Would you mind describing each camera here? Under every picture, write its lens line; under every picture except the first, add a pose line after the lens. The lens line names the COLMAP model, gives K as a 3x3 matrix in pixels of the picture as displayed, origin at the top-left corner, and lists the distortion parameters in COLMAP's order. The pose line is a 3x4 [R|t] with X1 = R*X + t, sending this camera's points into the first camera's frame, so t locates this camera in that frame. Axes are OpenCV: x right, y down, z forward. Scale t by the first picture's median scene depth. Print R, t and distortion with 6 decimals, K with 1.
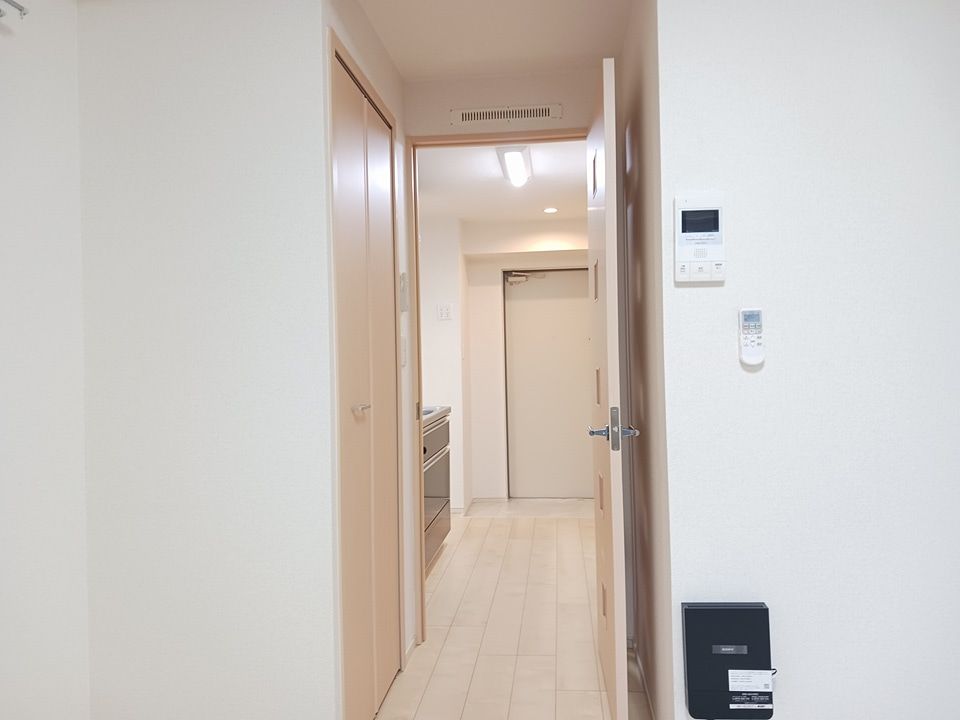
lens RADIAL K [[750.2, 0, 480.1], [0, 750.2, 359.8], [0, 0, 1]] dist [0.011712, 0.010748]
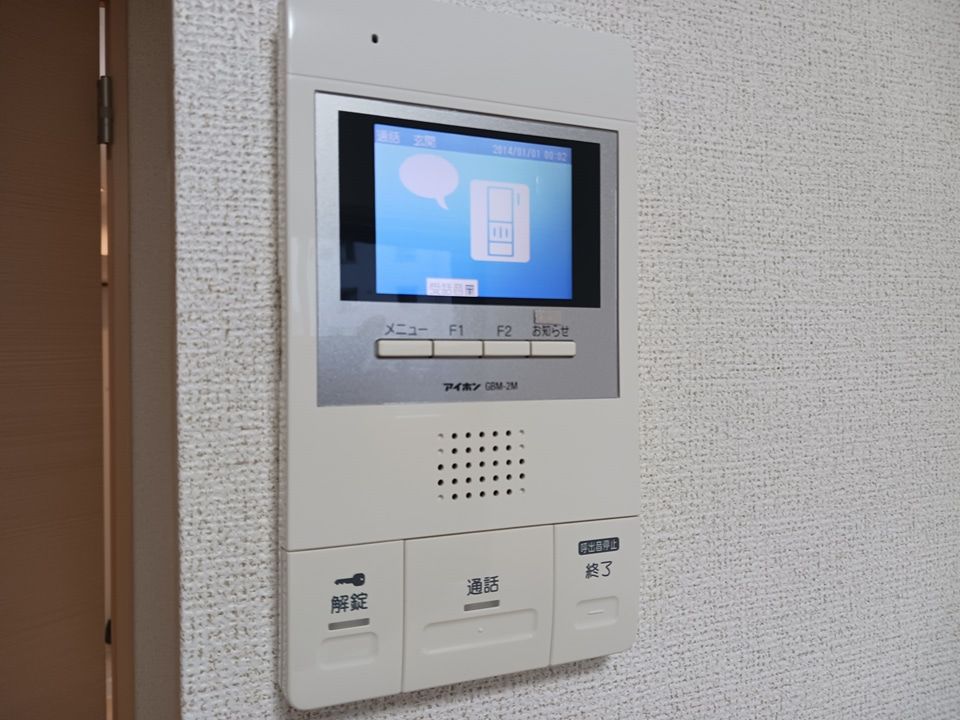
lens RADIAL K [[750.2, 0, 479.3], [0, 750.2, 361.4], [0, 0, 1]] dist [0.011712, 0.010748]
pose [[0.878873, 0.000983, 0.477055, 0.232473], [0.000410, 0.999996, -0.002817, -0.160213], [-0.477056, 0.002671, 0.878869, 0.890244]]
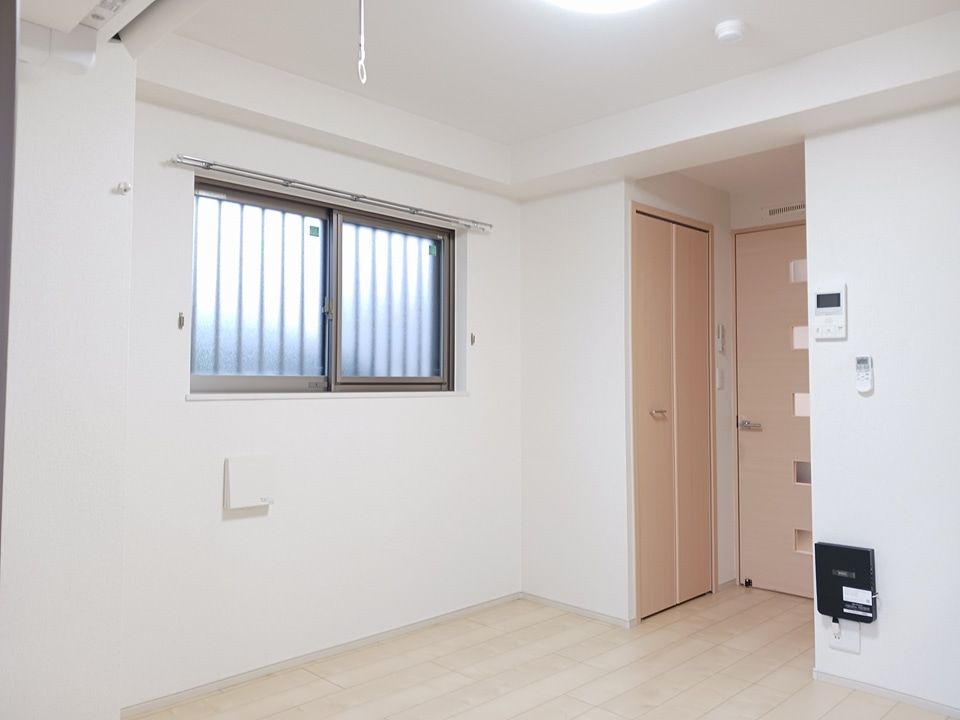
lens RADIAL K [[750.2, 0, 481.7], [0, 750.2, 362.4], [0, 0, 1]] dist [0.011712, 0.010748]
pose [[0.772613, -0.002049, -0.634873, 0.737829], [-0.013241, 0.999725, -0.019340, -0.013592], [0.634739, 0.023349, 0.772374, -0.689363]]
